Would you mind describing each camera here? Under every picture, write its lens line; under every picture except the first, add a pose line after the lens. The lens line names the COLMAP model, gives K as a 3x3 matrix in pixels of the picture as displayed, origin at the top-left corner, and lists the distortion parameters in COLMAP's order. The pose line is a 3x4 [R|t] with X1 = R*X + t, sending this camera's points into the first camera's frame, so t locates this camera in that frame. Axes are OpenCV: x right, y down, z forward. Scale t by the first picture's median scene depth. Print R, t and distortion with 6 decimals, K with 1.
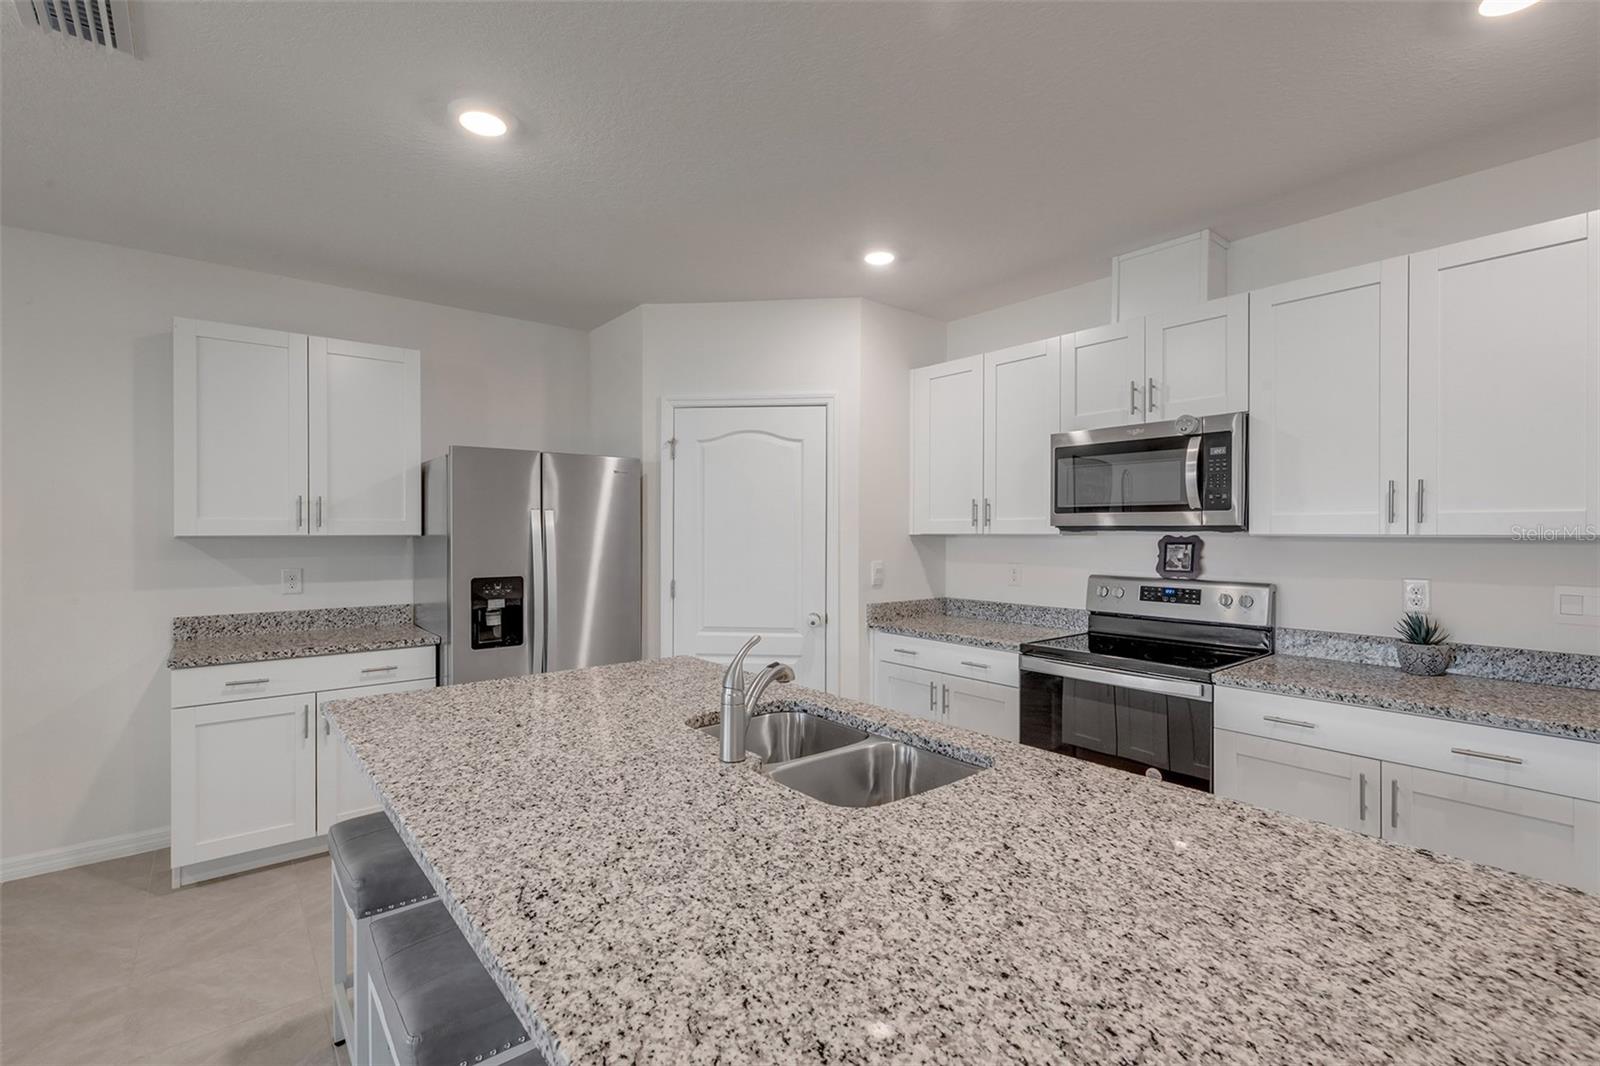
lens RADIAL K [[713.1, 0, 798.5], [0, 713.1, 532.4], [0, 0, 1]] dist [0.003940, -0.001311]
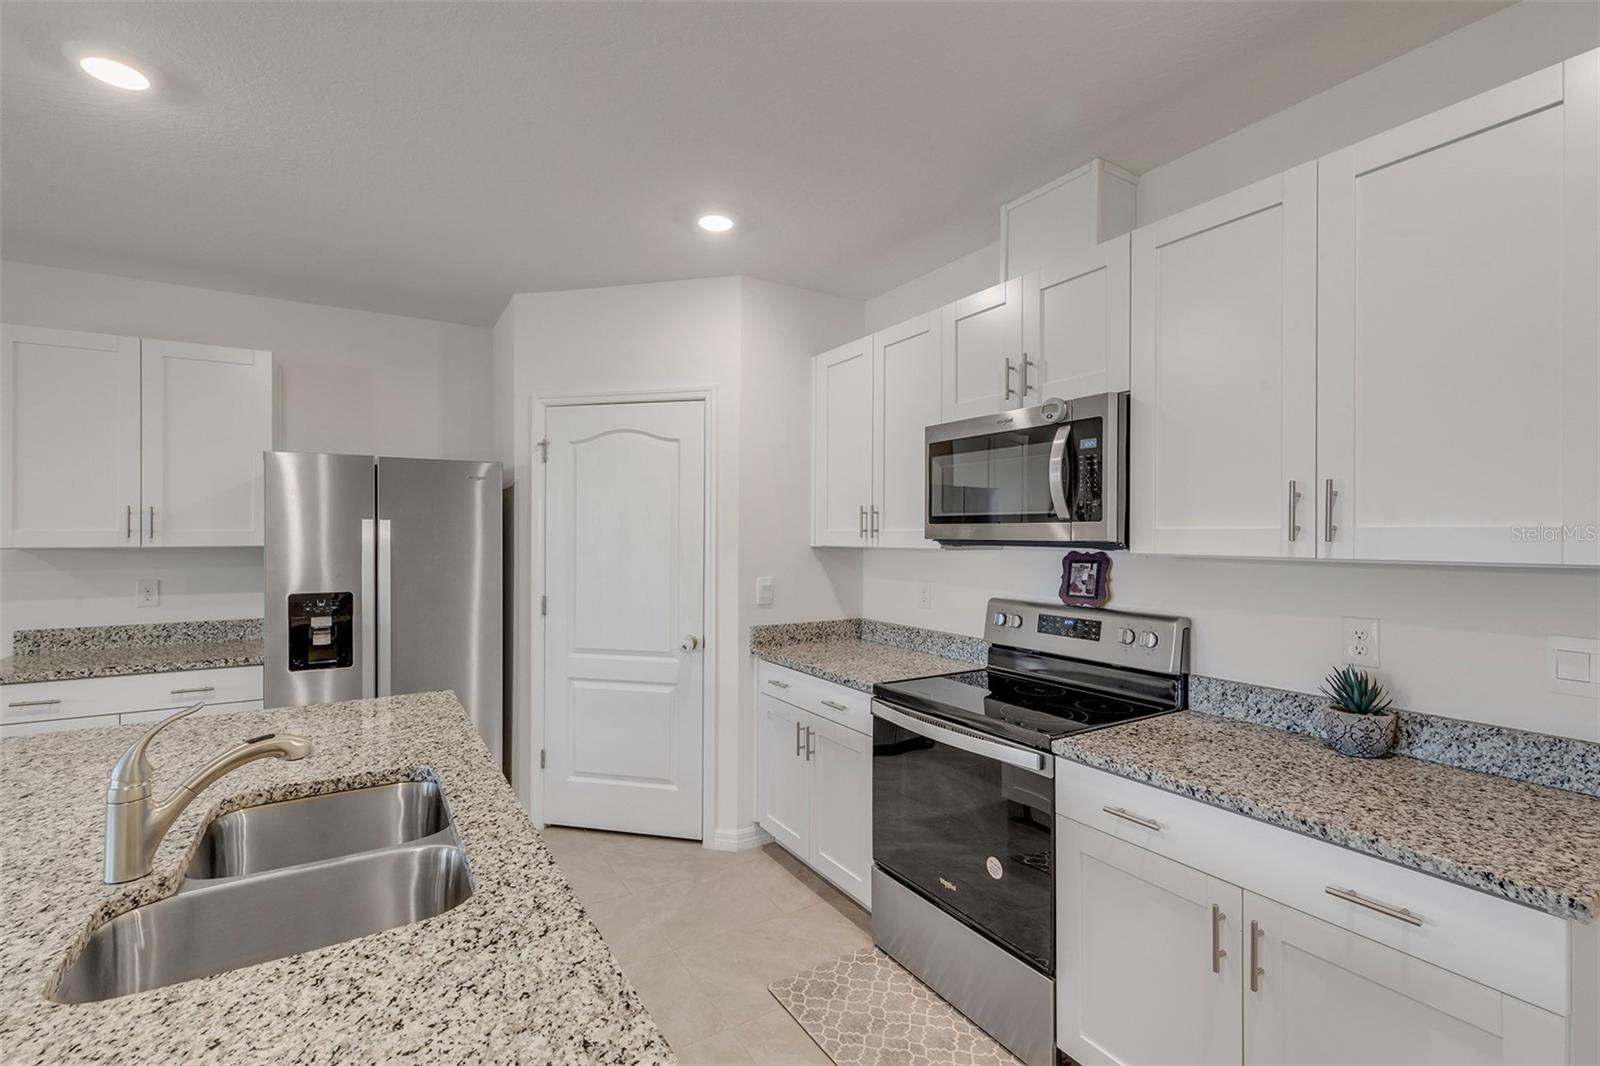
lens RADIAL K [[713.1, 0, 796.7], [0, 713.1, 530.4], [0, 0, 1]] dist [0.003940, -0.001311]
pose [[0.991164, 0.000421, -0.132643, 0.336791], [-0.001024, 0.999989, -0.004476, -0.015962], [0.132640, 0.004572, 0.991154, 0.181130]]
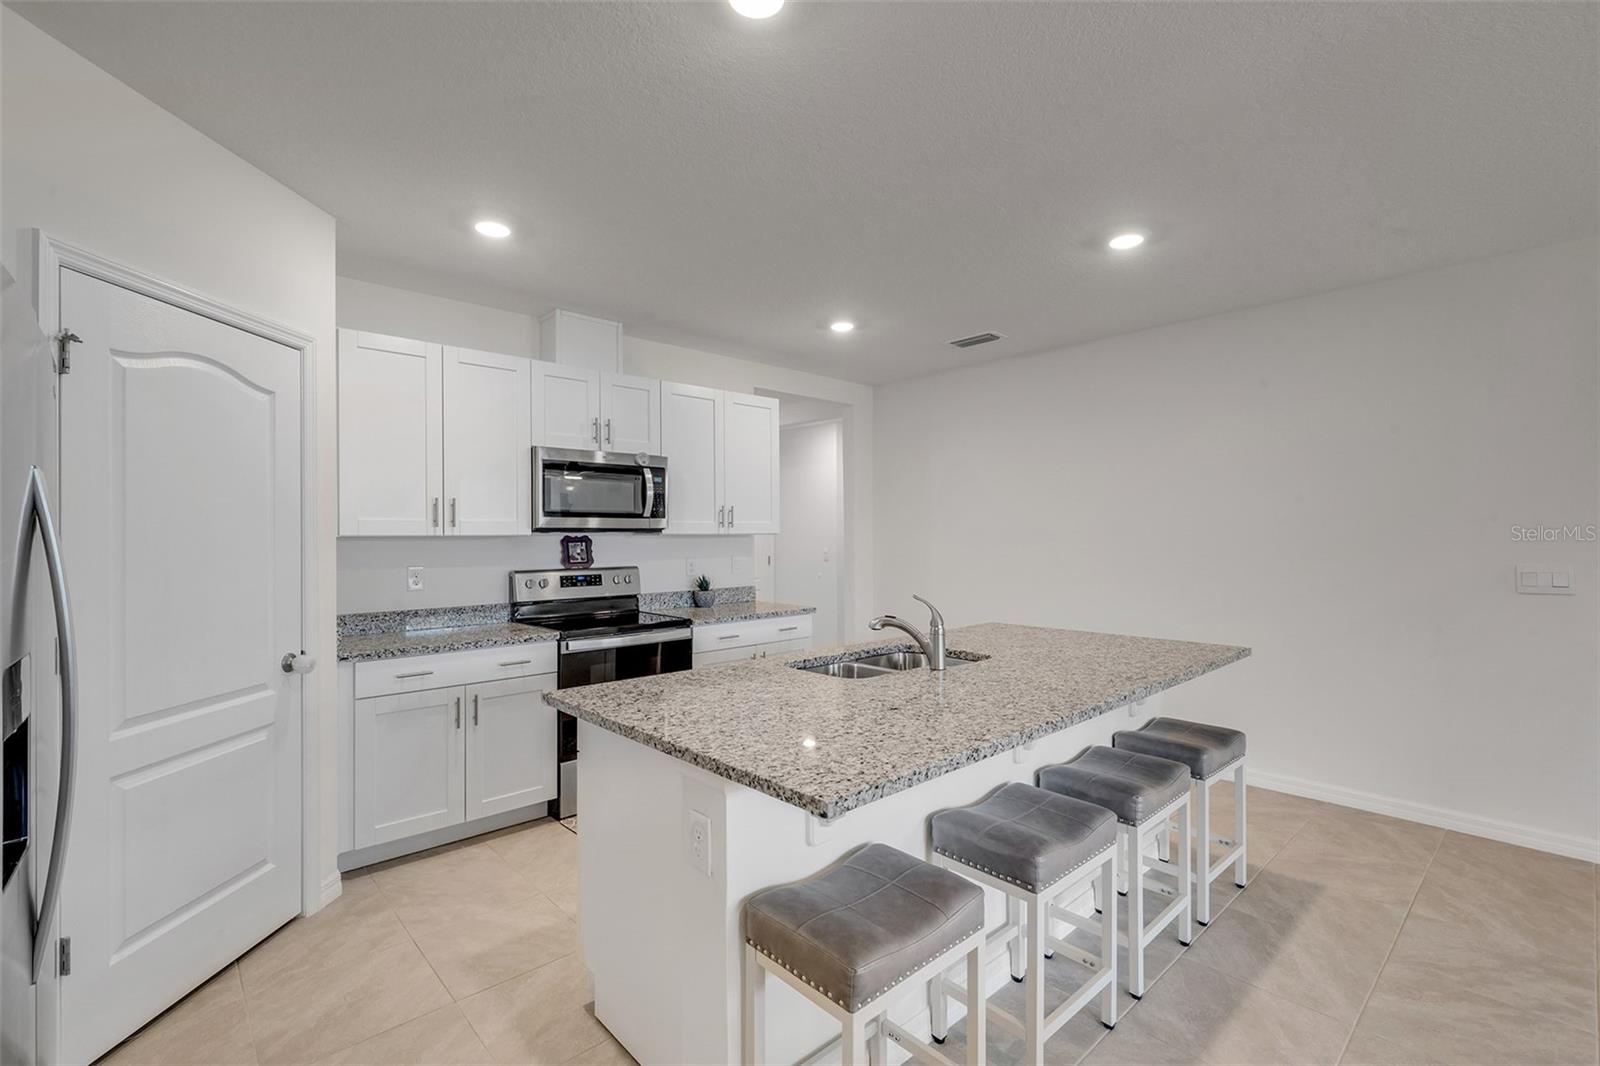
lens RADIAL K [[713.1, 0, 791.9], [0, 713.1, 536.8], [0, 0, 1]] dist [0.003940, -0.001311]
pose [[-0.056580, -0.003598, 0.998392, -0.848356], [0.006110, 0.999974, 0.003950, 0.003970], [-0.998379, 0.006324, -0.056556, 0.707814]]
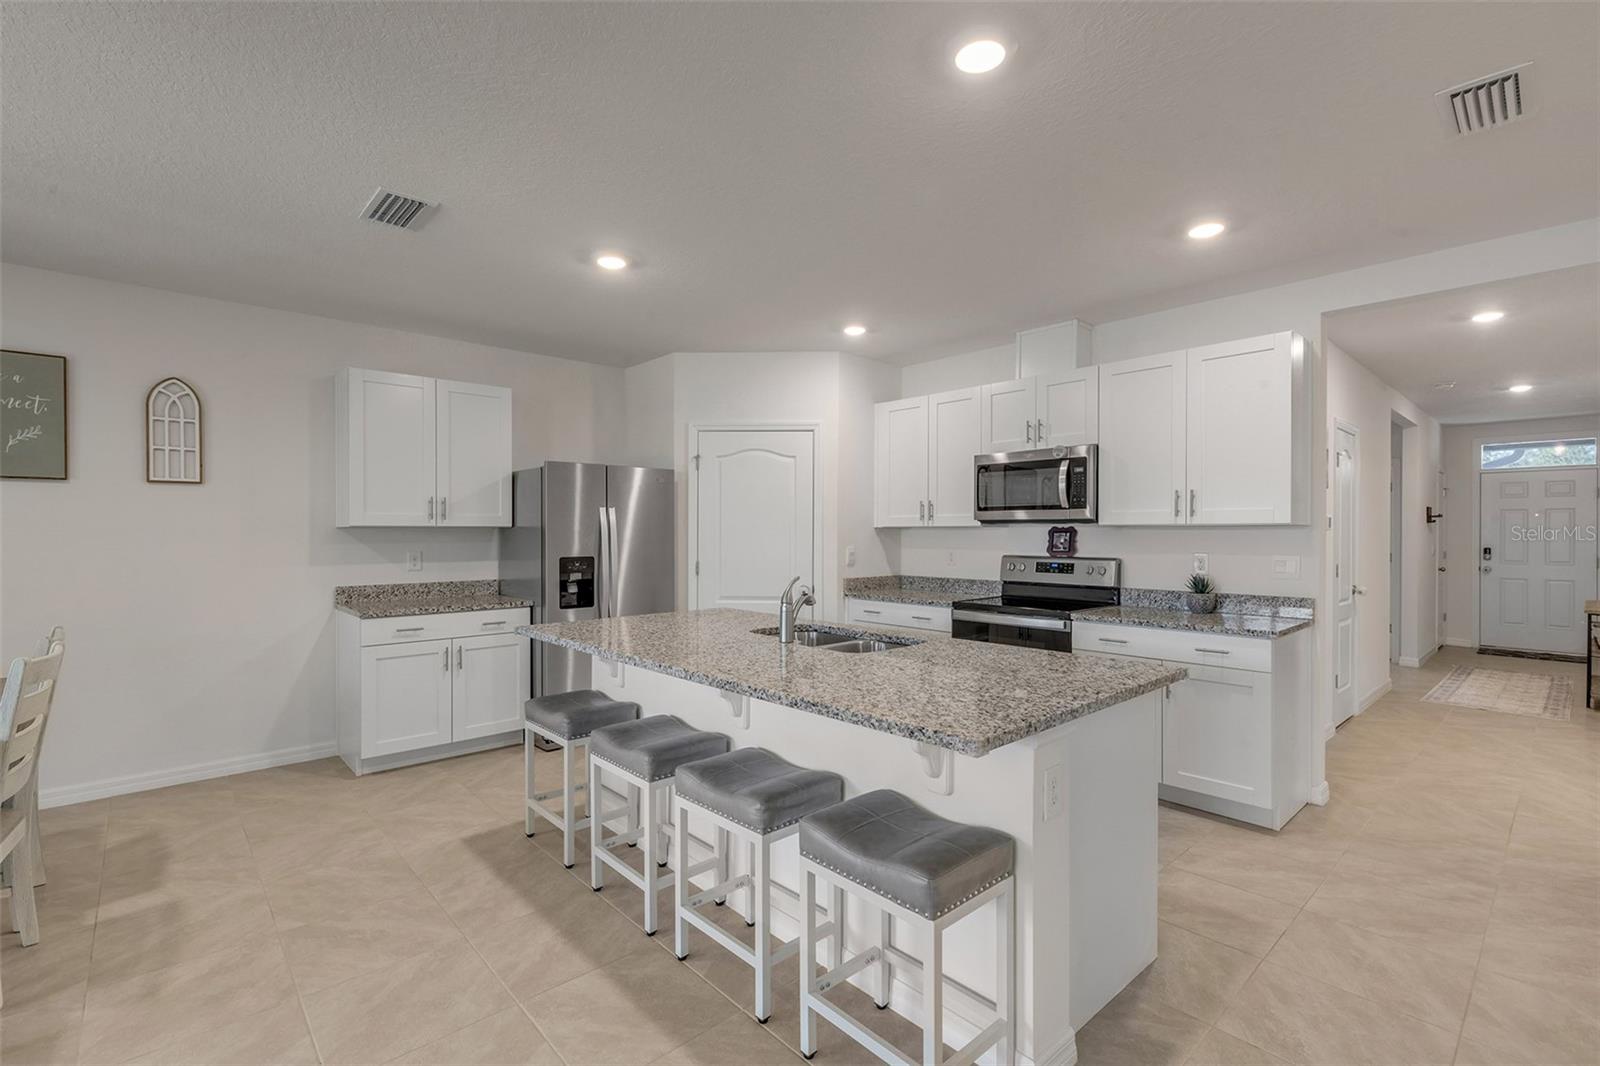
lens RADIAL K [[713.1, 0, 794.1], [0, 713.1, 528.5], [0, 0, 1]] dist [0.003940, -0.001311]
pose [[0.998481, 0.000674, 0.055102, -0.088207], [-0.000362, 0.999984, -0.005684, 0.017296], [-0.055105, 0.005656, 0.998465, -0.423747]]
